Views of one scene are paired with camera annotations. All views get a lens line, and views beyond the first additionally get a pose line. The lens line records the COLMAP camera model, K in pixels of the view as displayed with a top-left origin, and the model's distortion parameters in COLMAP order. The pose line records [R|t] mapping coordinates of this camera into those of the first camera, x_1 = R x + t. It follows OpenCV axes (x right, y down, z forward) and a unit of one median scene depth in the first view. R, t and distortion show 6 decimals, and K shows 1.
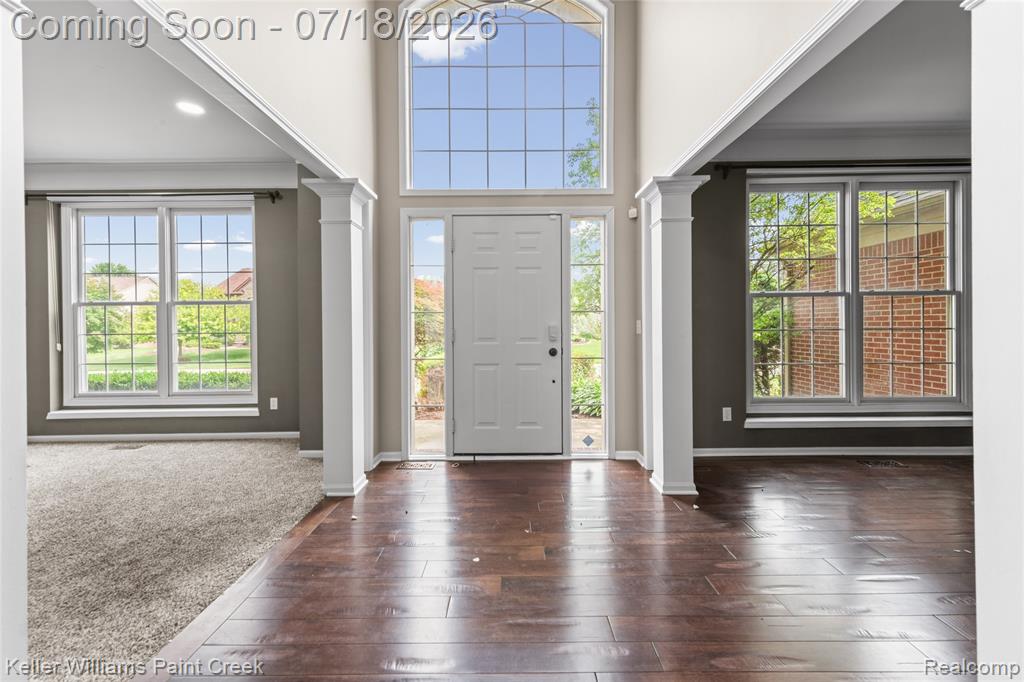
lens RADIAL K [[409.5, 0, 511.5], [0, 409.5, 320.7], [0, 0, 1]] dist [0.008214, -0.000182]
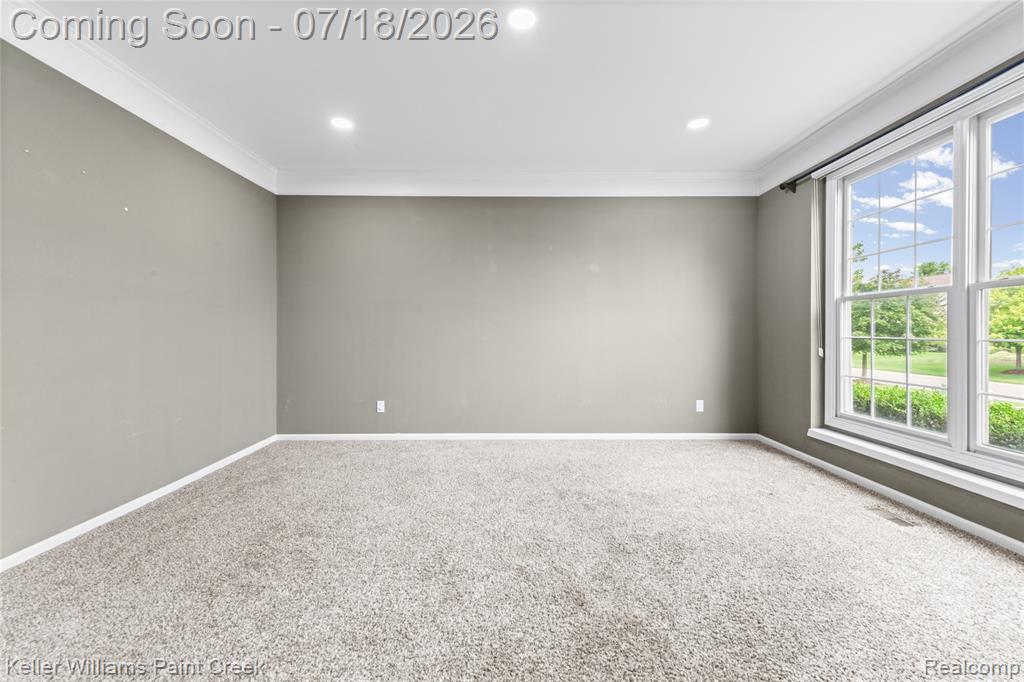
lens RADIAL K [[409.5, 0, 511.7], [0, 409.5, 335.1], [0, 0, 1]] dist [0.008214, -0.000182]
pose [[0.004821, 0.021898, -0.999749, -0.269795], [0.009457, 0.999715, 0.021942, 0.005109], [0.999944, -0.009561, 0.004613, 0.371576]]
